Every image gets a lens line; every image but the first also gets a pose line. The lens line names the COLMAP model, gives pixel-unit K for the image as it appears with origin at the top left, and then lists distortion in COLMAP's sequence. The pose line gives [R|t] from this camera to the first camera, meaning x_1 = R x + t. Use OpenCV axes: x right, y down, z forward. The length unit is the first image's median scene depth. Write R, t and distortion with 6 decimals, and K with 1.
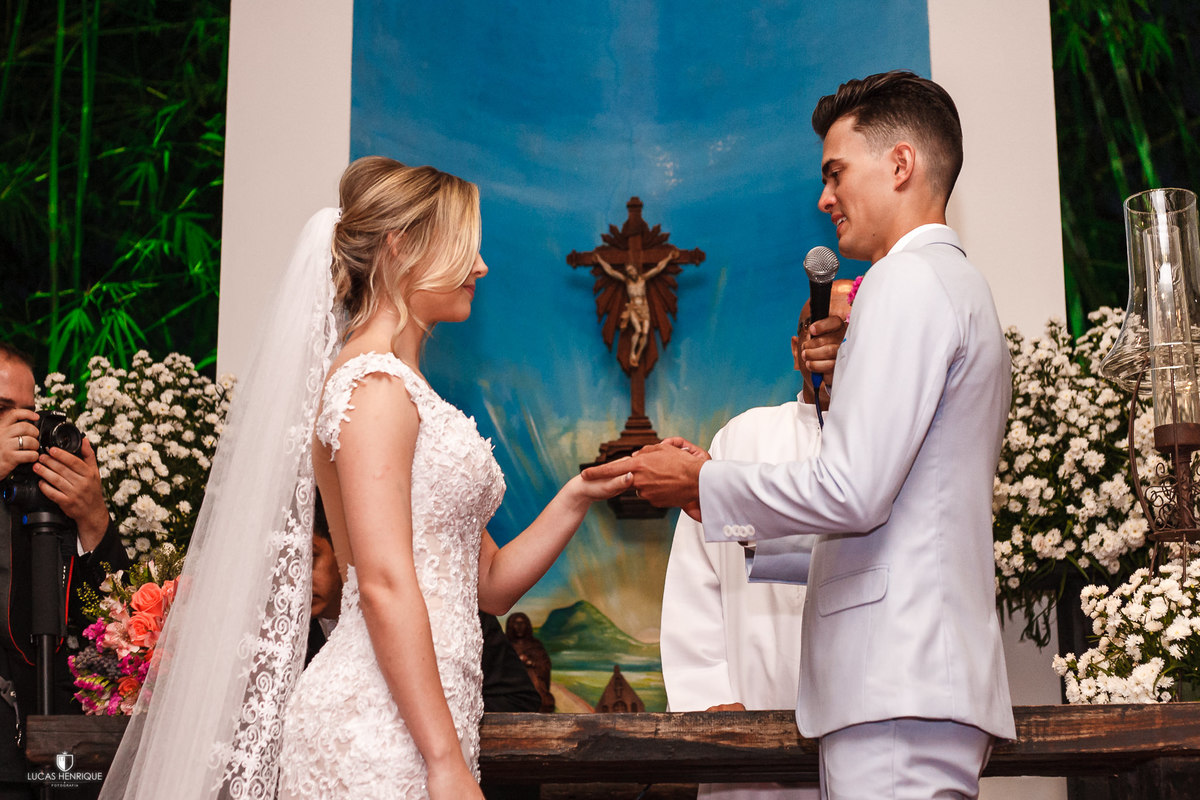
lens RADIAL K [[2194.2, 0, 600.0], [0, 2194.2, 400.0], [0, 0, 1]] dist [-0.048102, -0.147571]
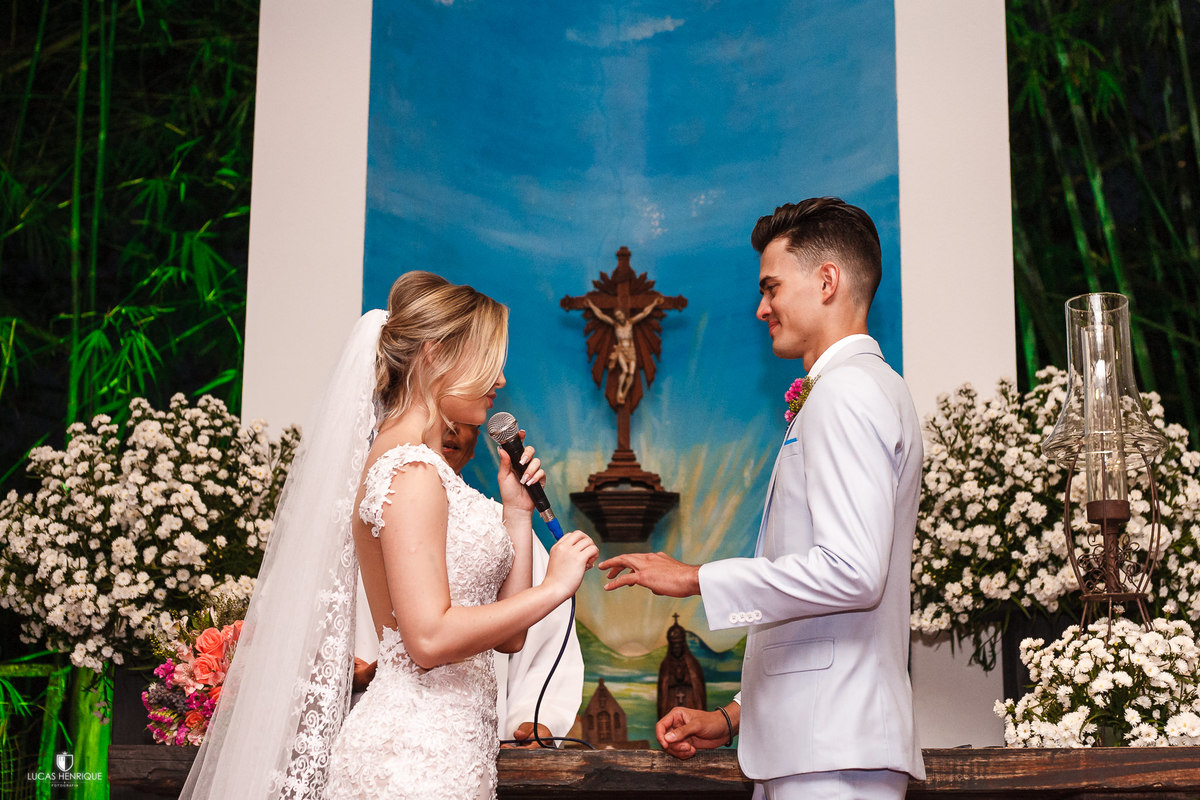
lens RADIAL K [[2194.2, 0, 600.0], [0, 2194.2, 400.0], [0, 0, 1]] dist [-0.048102, -0.147571]
pose [[0.999687, 0.016704, 0.018601, -0.018785], [-0.017005, 0.999725, 0.016163, -0.042886], [-0.018326, -0.016474, 0.999696, -0.110816]]
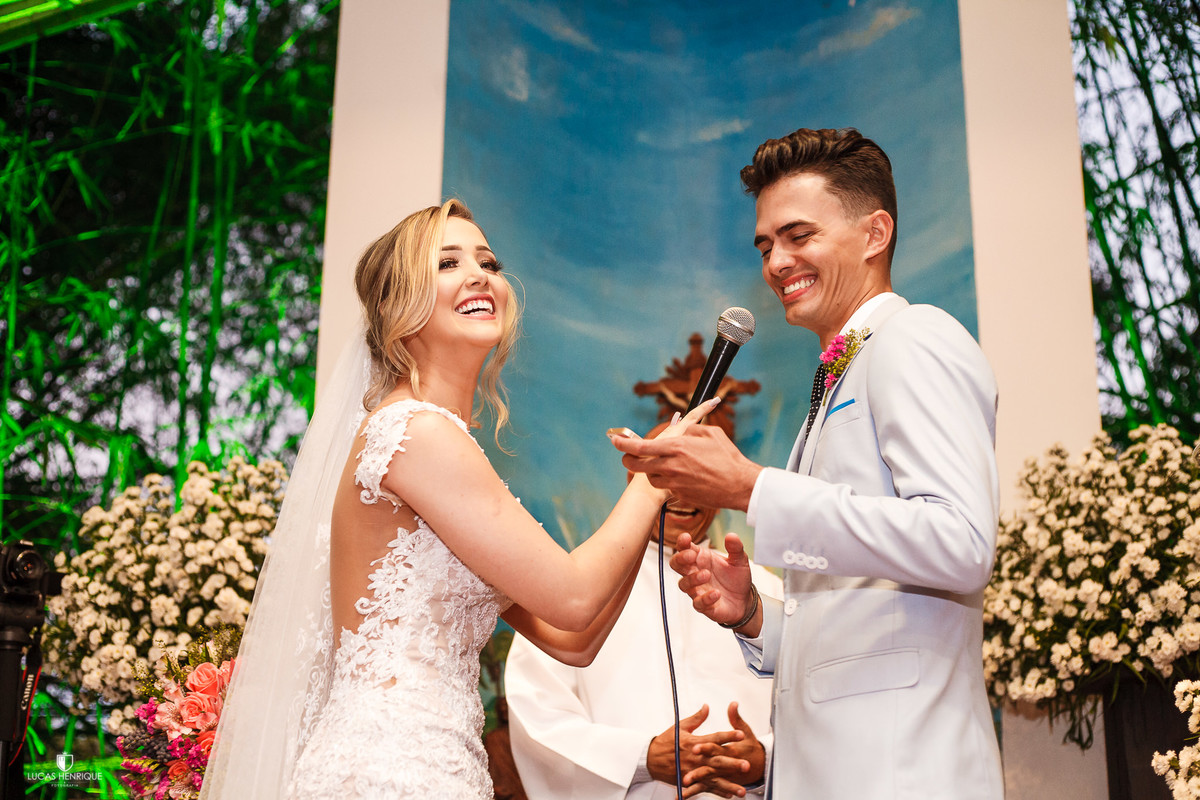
lens RADIAL K [[1704.3, 0, 569.8], [0, 1704.3, 443.8], [0, 0, 1]] dist [-0.089023, -0.019511]
pose [[0.998904, 0.008468, -0.046032, -0.009679], [-0.011613, 0.997585, -0.068471, 0.027274], [0.045341, 0.068931, 0.996591, 0.192087]]
